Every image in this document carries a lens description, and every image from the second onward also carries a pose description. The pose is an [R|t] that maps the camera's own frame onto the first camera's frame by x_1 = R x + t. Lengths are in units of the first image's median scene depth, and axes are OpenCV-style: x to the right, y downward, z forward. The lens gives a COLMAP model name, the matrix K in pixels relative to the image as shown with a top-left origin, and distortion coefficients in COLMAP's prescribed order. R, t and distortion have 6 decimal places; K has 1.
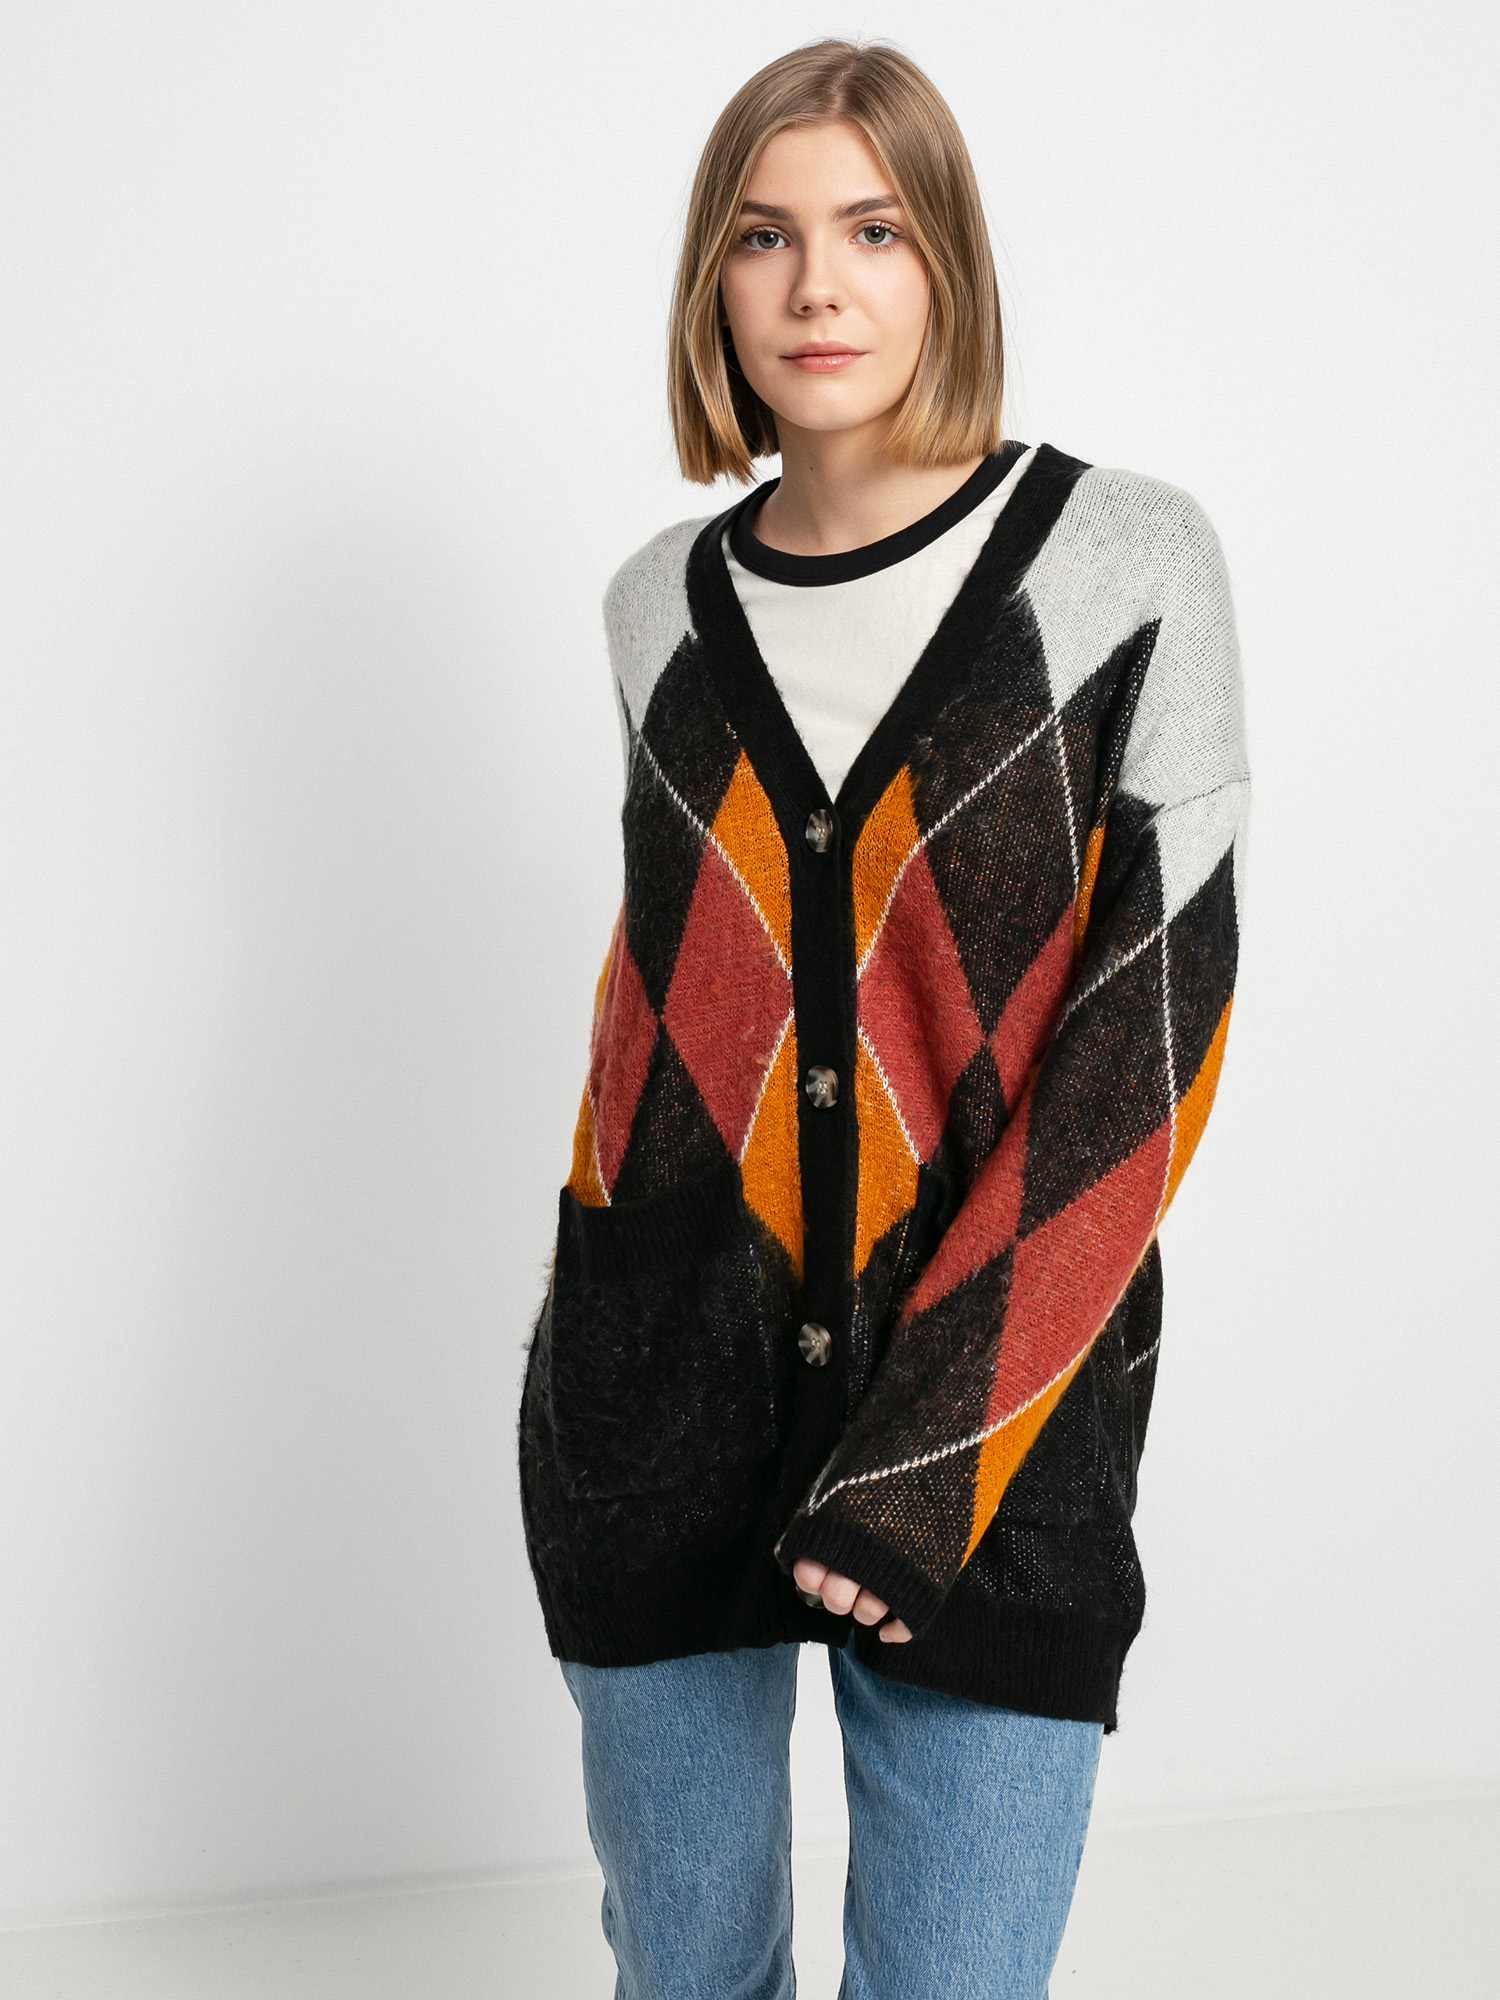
lens RADIAL K [[2786.9, 0, 743.3], [0, 2786.9, 1004.7], [0, 0, 1]] dist [0.057400, 0.000000]
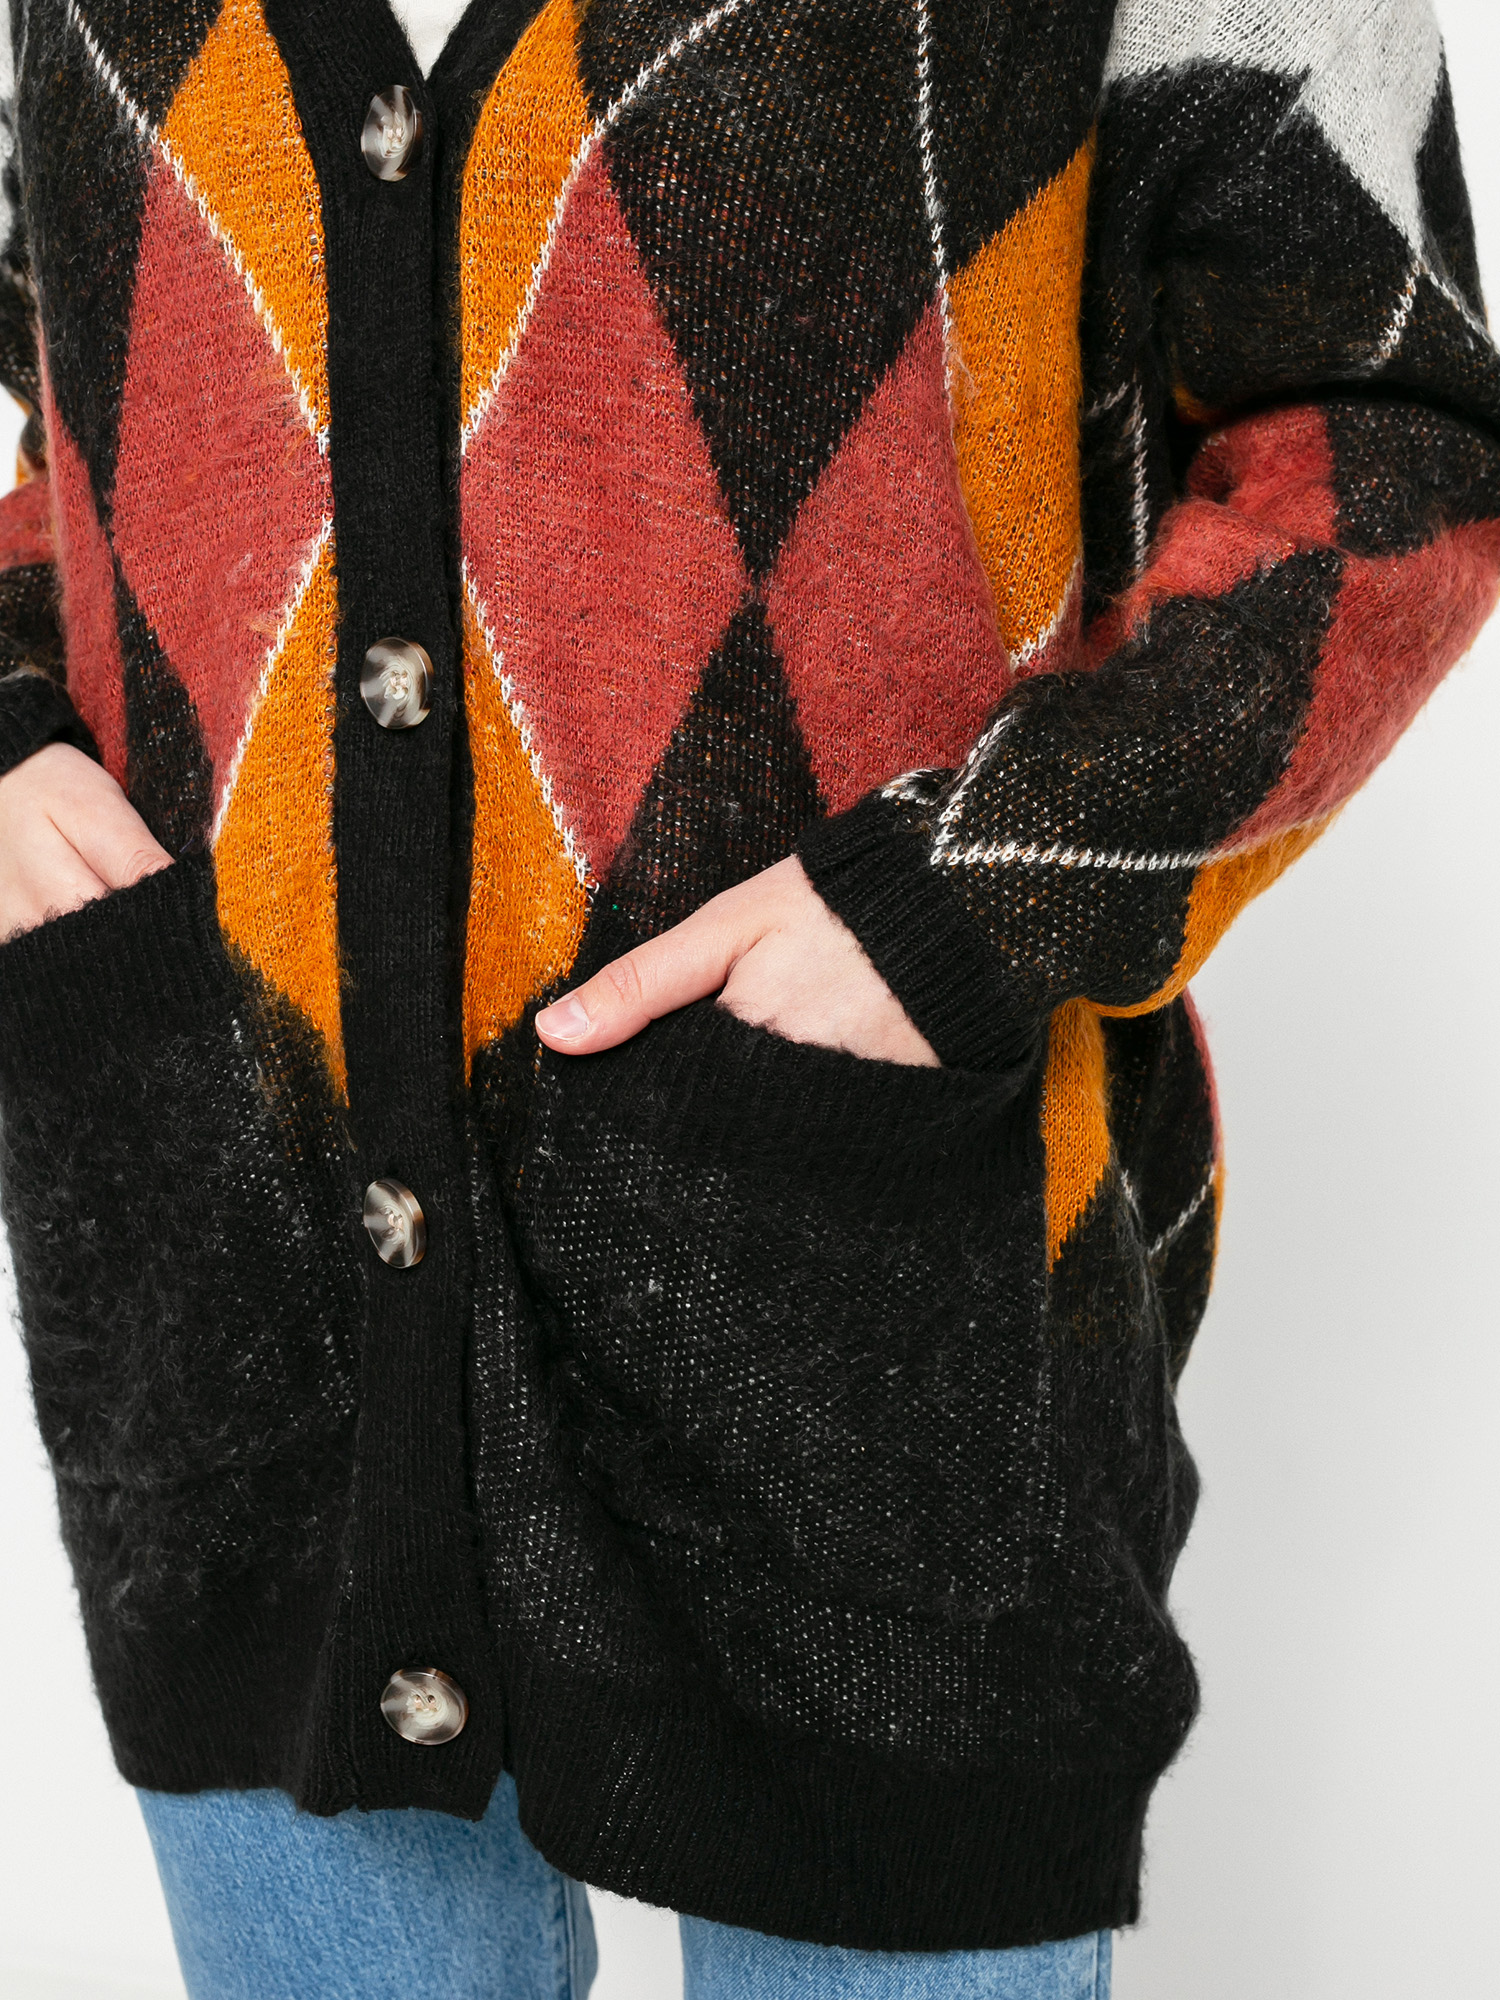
lens RADIAL K [[2786.9, 0, 755.0], [0, 2786.9, 997.7], [0, 0, 1]] dist [0.057400, 0.000000]
pose [[0.999881, -0.000127, 0.015454, 0.081393], [-0.001282, 0.995841, 0.091099, 0.038988], [-0.015401, -0.091108, 0.995722, 0.524939]]
